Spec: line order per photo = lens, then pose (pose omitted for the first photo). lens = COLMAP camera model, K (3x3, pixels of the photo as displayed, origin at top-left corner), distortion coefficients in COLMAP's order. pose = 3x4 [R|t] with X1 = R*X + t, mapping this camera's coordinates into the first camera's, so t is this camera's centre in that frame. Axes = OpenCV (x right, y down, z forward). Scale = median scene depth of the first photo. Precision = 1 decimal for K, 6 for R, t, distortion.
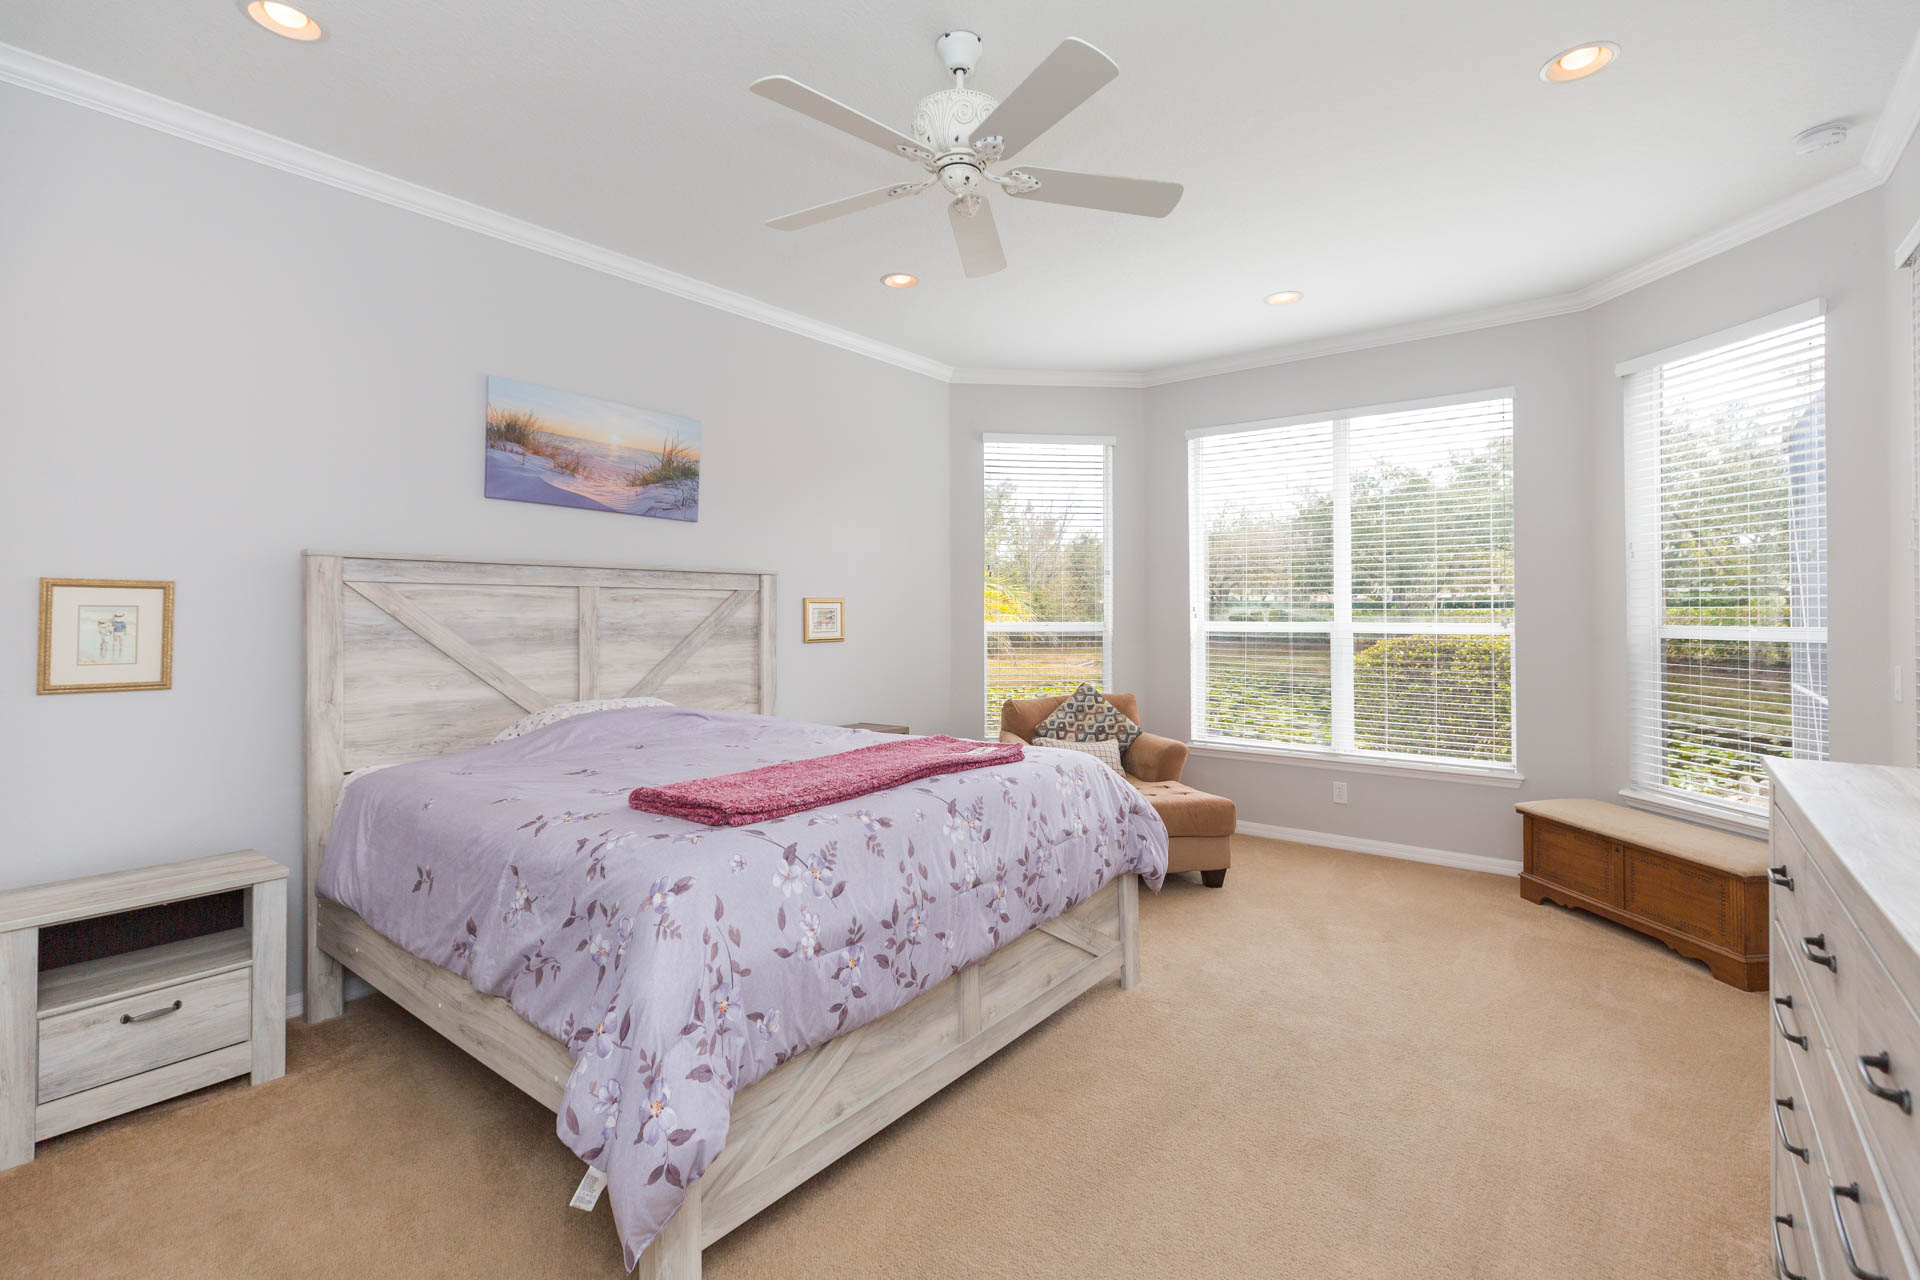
lens RADIAL K [[862.5, 0, 970.9], [0, 862.5, 610.4], [0, 0, 1]] dist [0.005566, -0.001788]
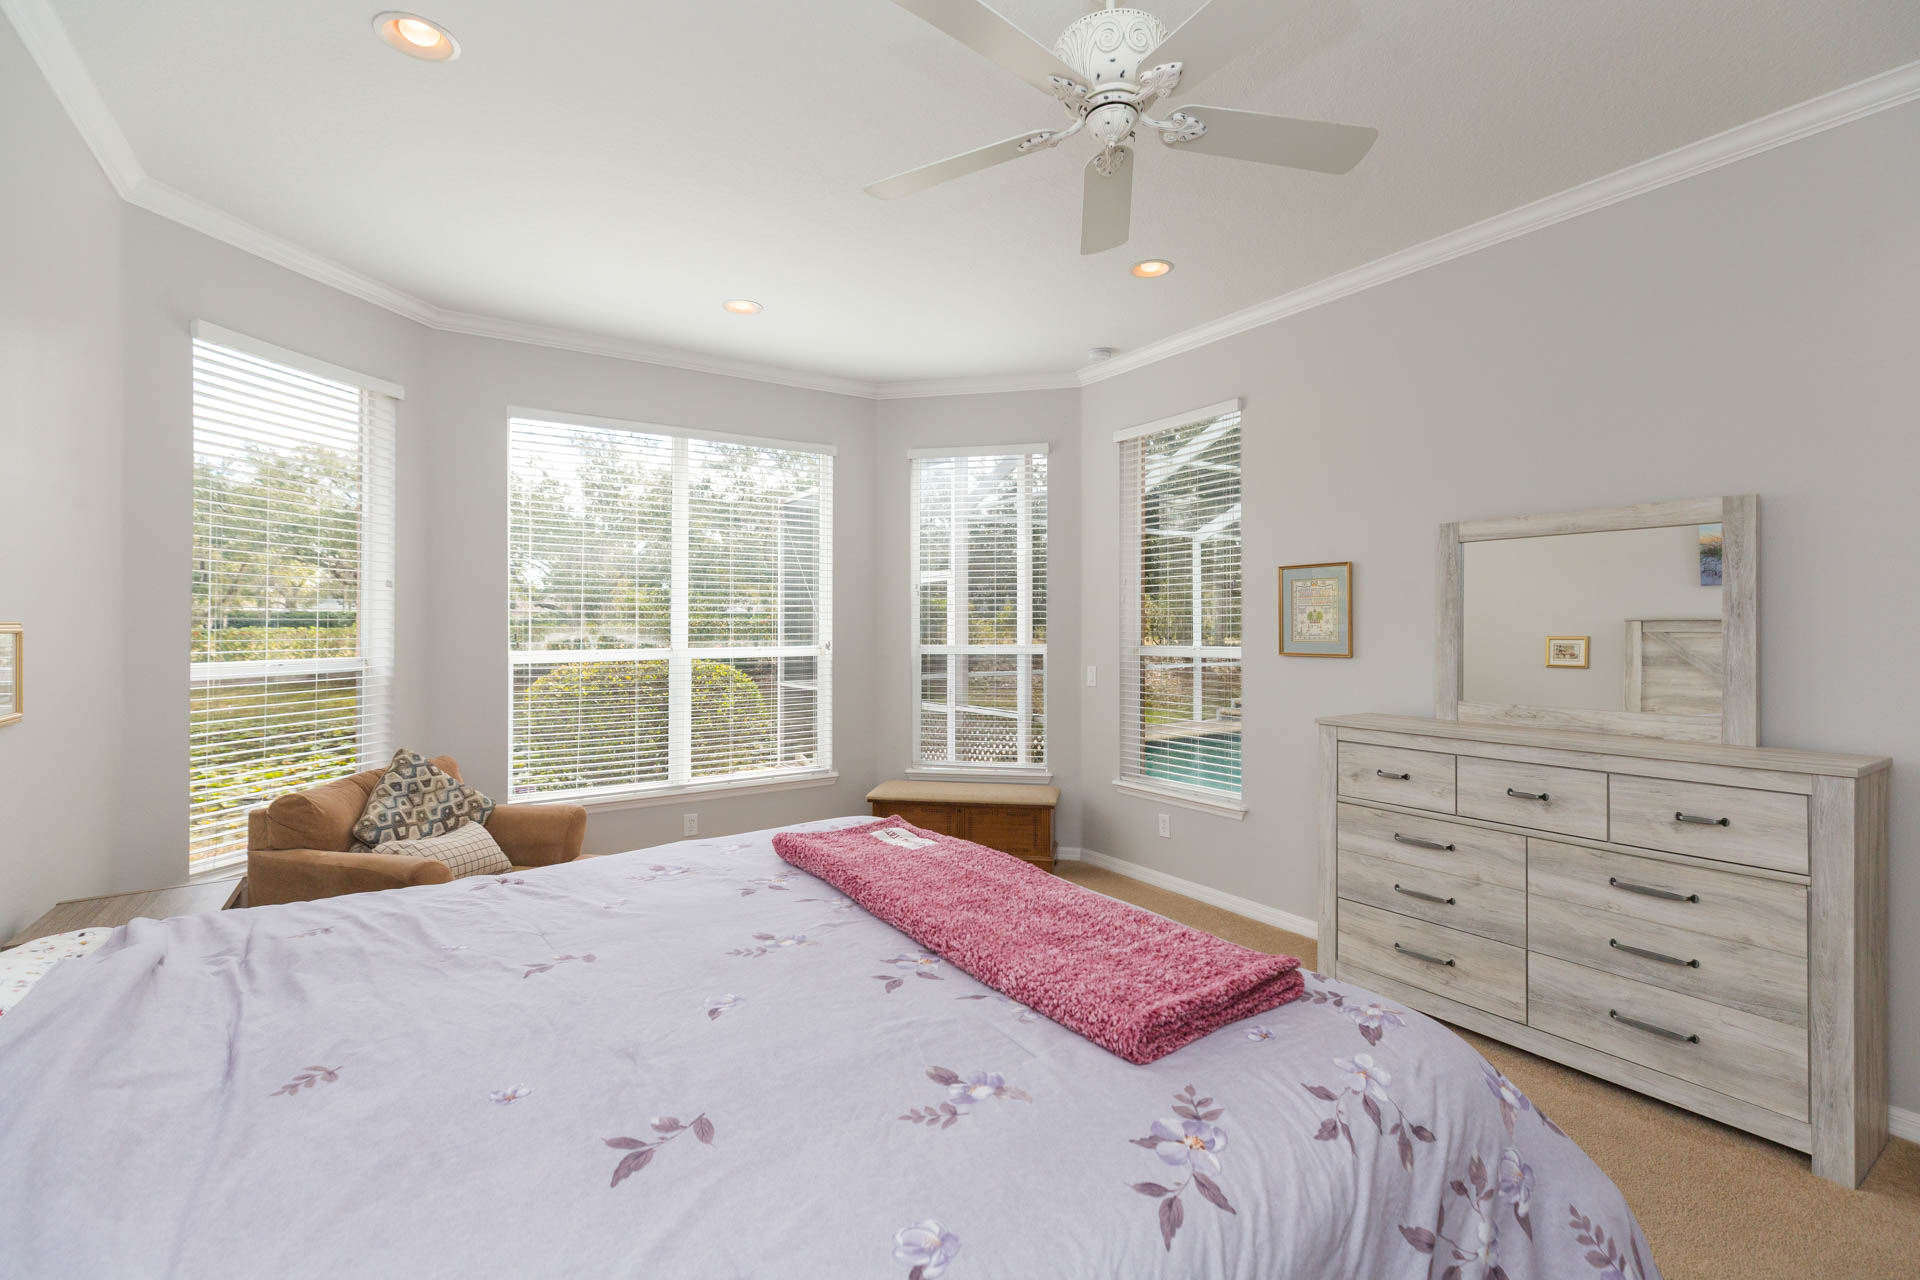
lens RADIAL K [[862.5, 0, 952.8], [0, 862.5, 631.2], [0, 0, 1]] dist [0.005566, -0.001788]
pose [[0.311505, -0.004533, 0.950234, -0.378900], [0.001117, 0.999990, 0.004404, -0.009100], [-0.950244, -0.000310, 0.311507, 0.401979]]
